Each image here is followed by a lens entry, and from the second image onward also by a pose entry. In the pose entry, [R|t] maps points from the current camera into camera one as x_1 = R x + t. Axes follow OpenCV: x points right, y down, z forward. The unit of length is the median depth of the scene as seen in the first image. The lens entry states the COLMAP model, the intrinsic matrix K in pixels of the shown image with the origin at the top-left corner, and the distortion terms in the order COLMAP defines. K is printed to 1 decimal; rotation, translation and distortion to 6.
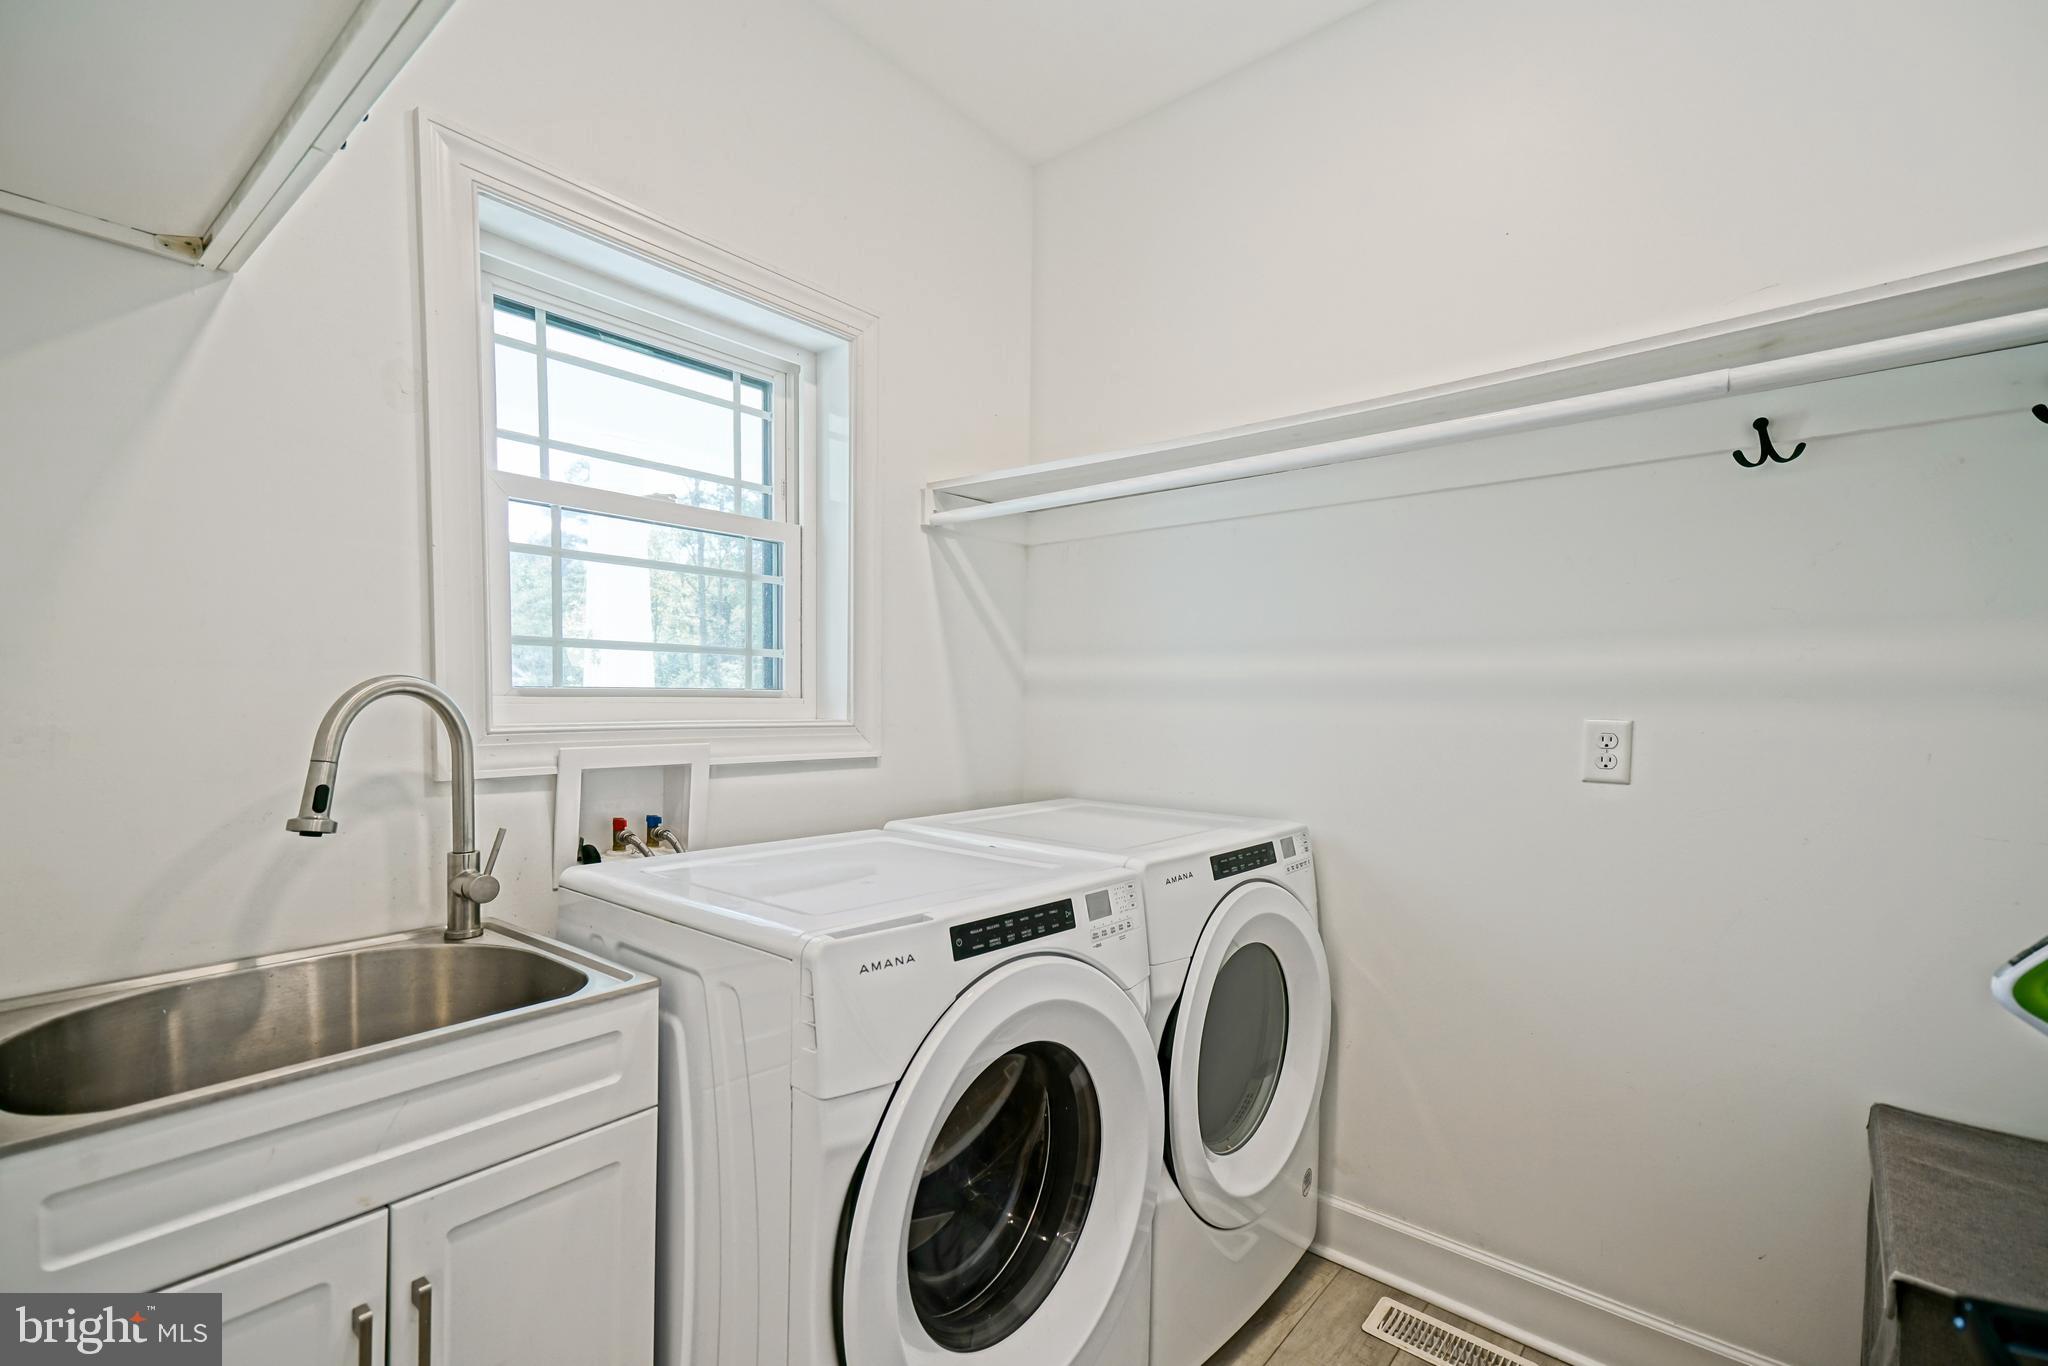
lens RADIAL K [[915.9, 0, 1023.2], [0, 915.9, 691.3], [0, 0, 1]] dist [0.019761, 0.000425]
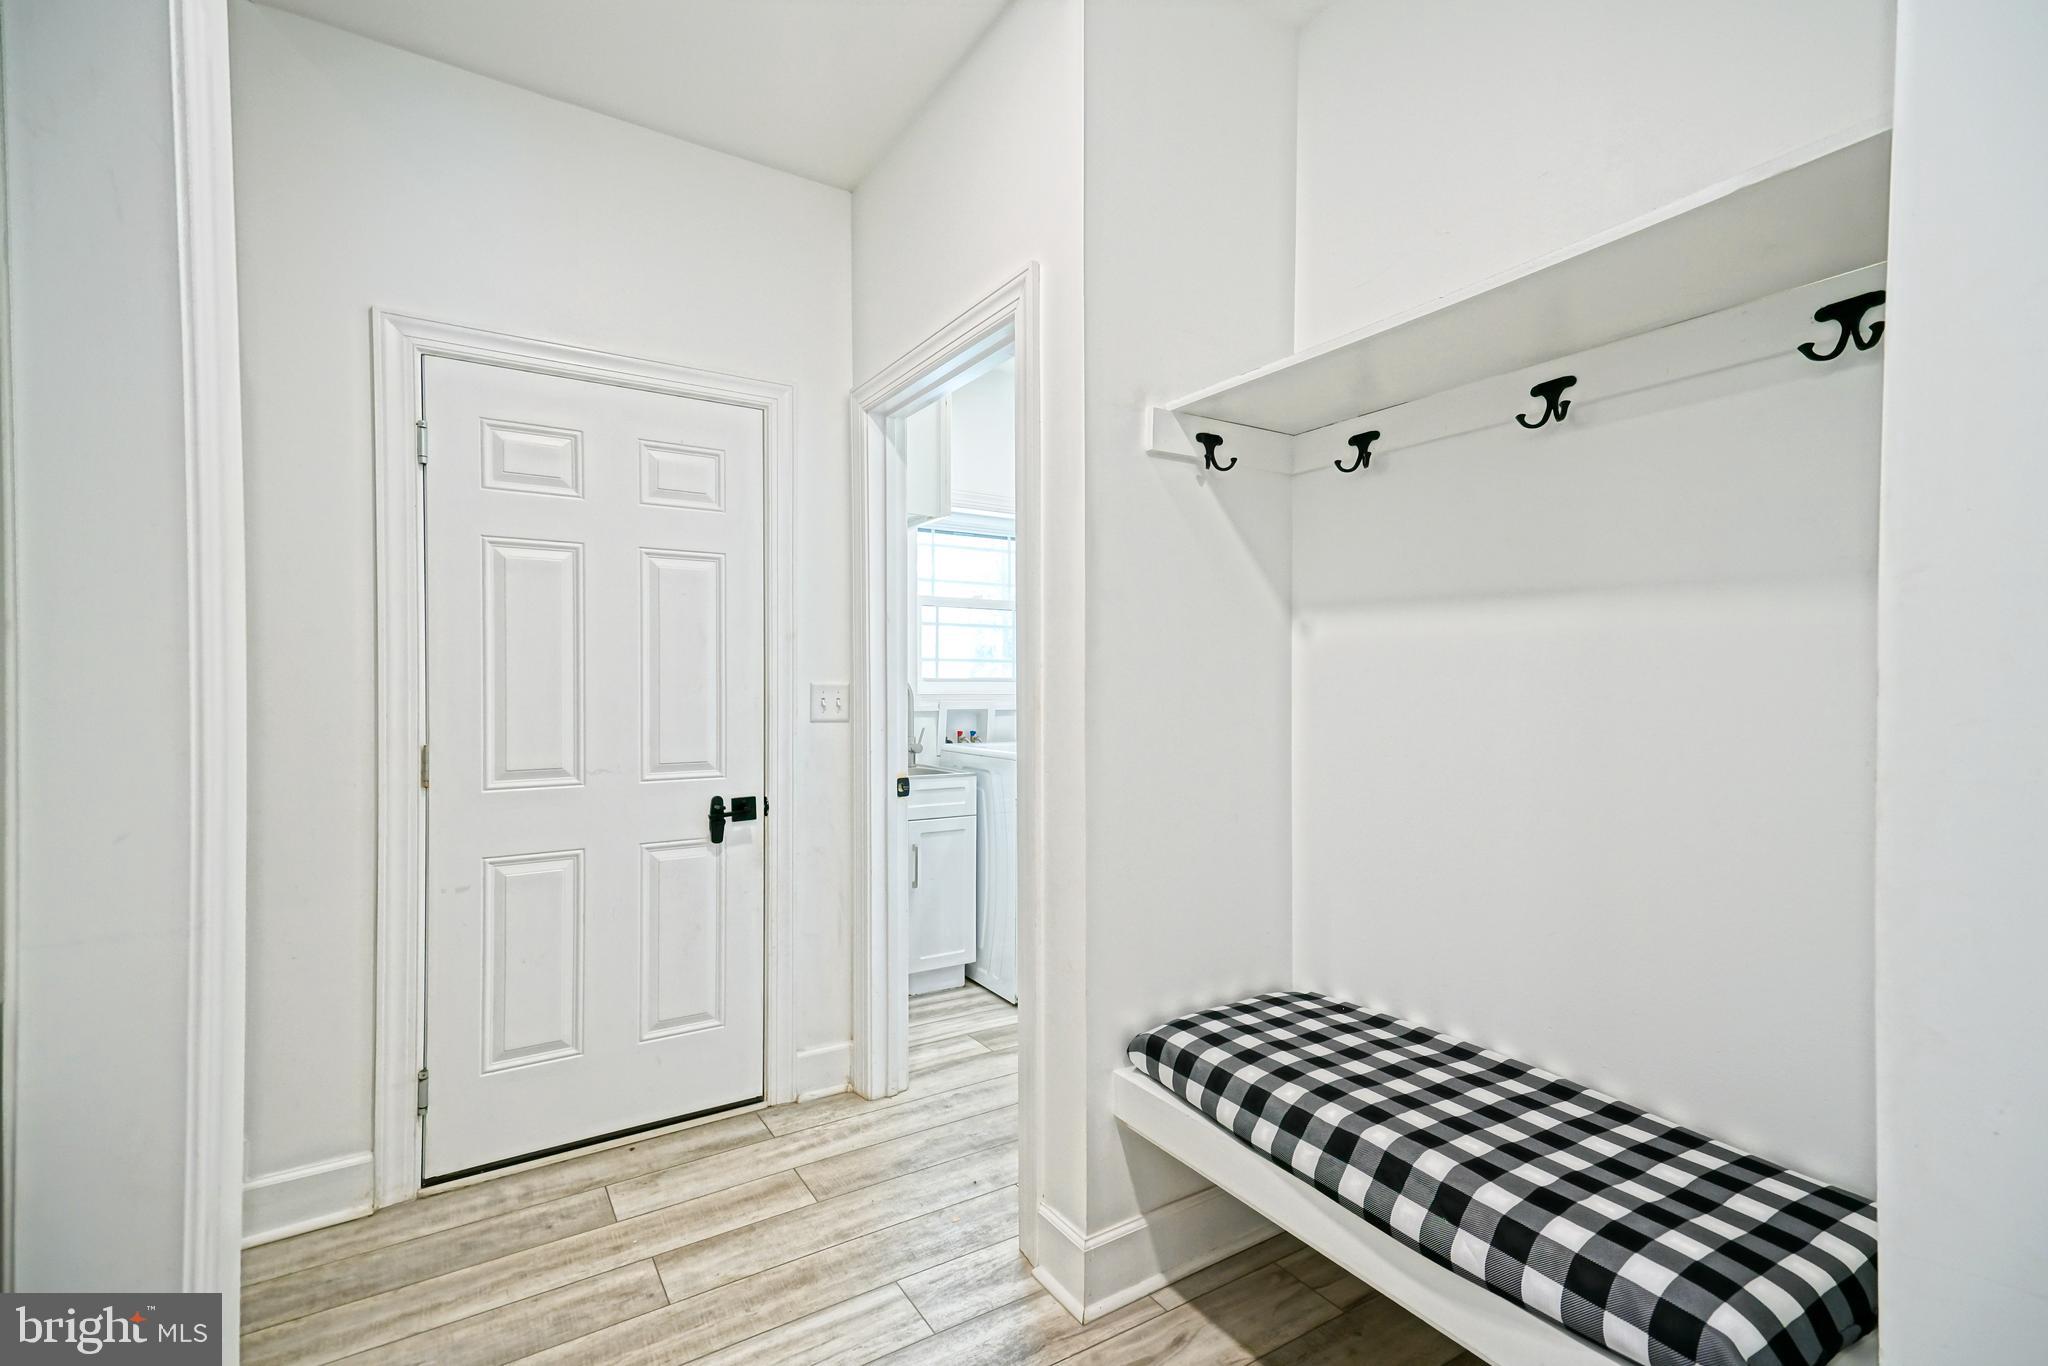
lens RADIAL K [[915.9, 0, 1026.1], [0, 915.9, 682.4], [0, 0, 1]] dist [0.019761, 0.000425]
pose [[0.949960, 0.002261, -0.312362, 0.512245], [-0.000999, 0.999991, 0.004202, -0.001433], [0.312368, -0.003679, 0.949954, -1.318963]]
